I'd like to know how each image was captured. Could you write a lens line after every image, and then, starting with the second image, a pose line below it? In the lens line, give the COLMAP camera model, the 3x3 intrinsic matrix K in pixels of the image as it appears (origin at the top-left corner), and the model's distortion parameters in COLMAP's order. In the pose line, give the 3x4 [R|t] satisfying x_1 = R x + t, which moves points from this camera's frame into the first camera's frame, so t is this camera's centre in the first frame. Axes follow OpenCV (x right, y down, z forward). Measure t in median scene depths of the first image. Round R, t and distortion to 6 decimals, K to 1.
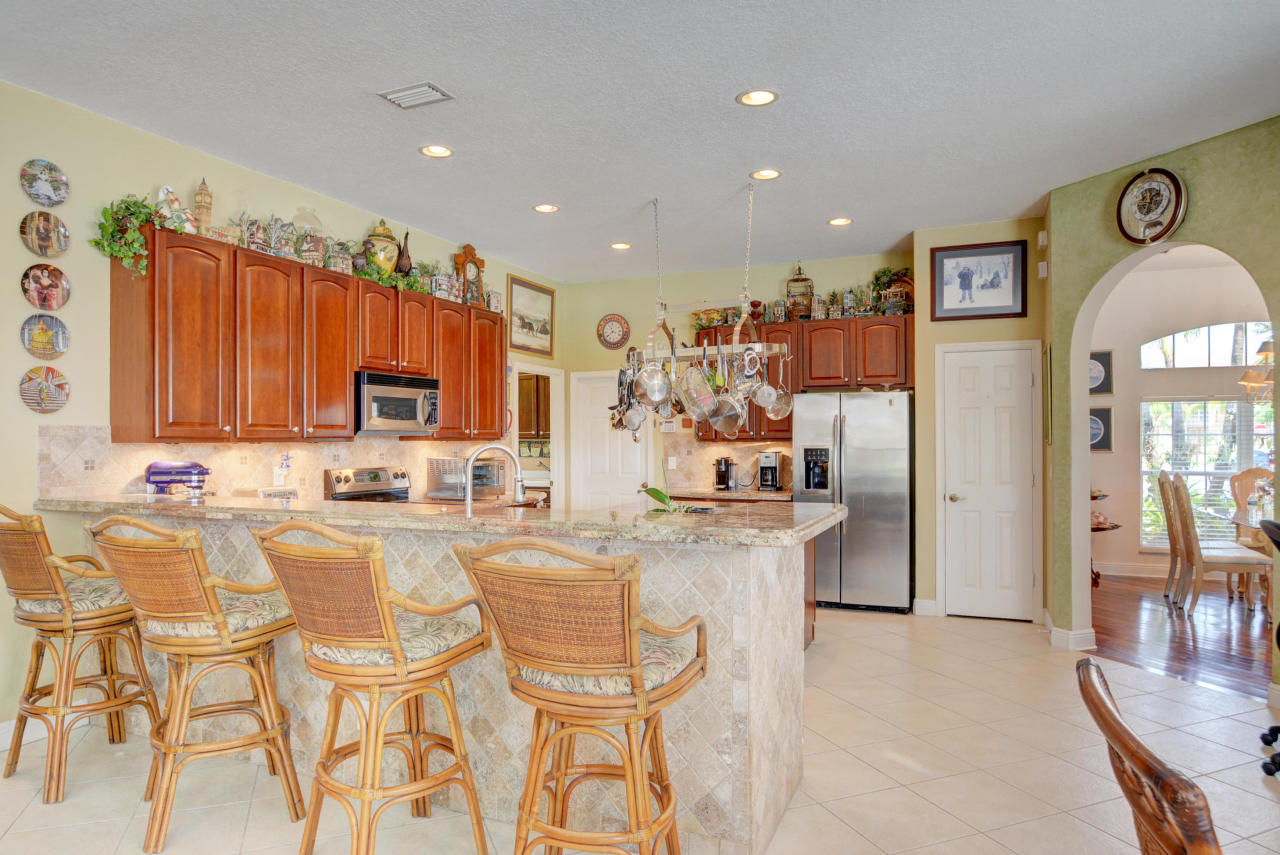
lens RADIAL K [[797.2, 0, 642.6], [0, 797.2, 437.1], [0, 0, 1]] dist [0.001711, -0.016785]
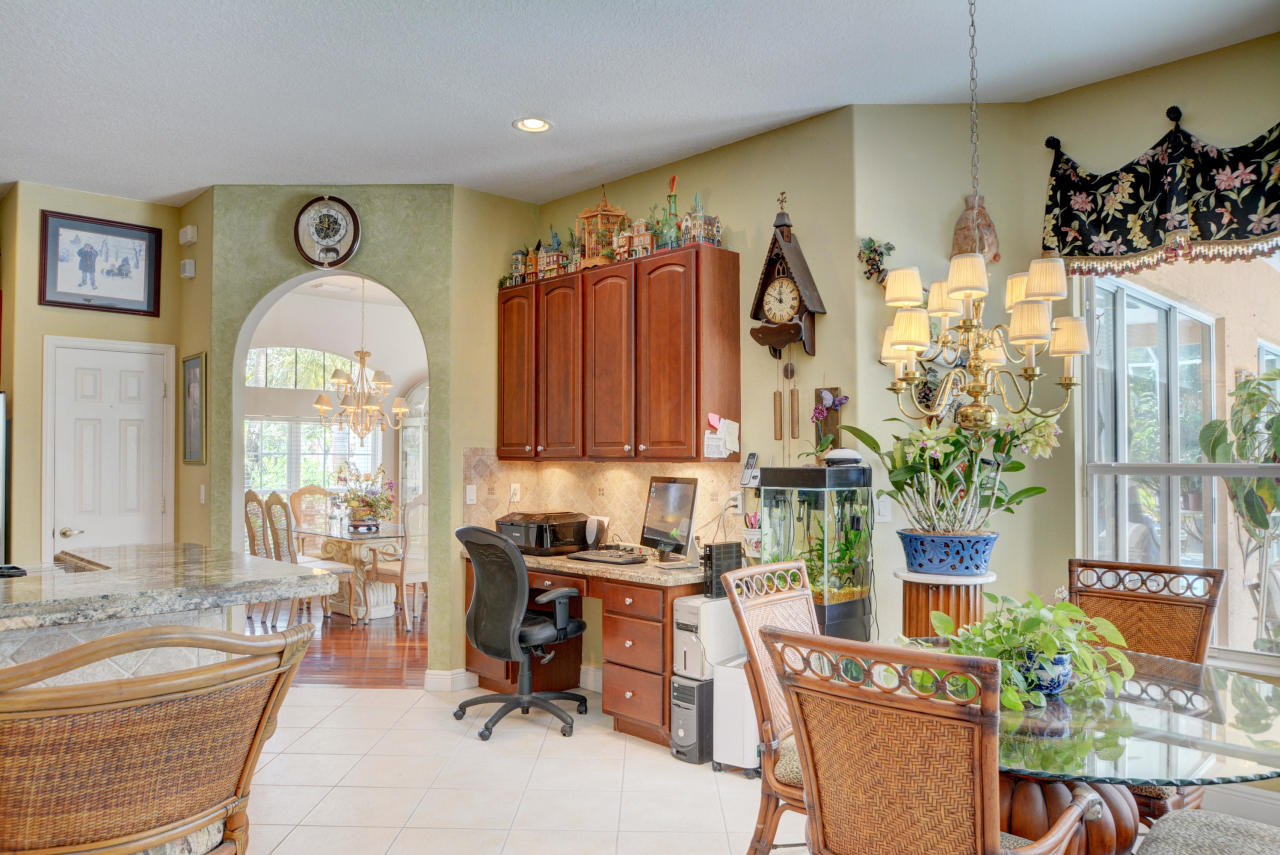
lens RADIAL K [[896.3, 0, 642.9], [0, 896.3, 441.5], [0, 0, 1]] dist [-0.040577, -0.003207]
pose [[0.387942, 0.021416, 0.921435, -0.227143], [-0.007384, 0.999770, -0.020128, 0.000185], [-0.921654, 0.001005, 0.388011, 0.160741]]
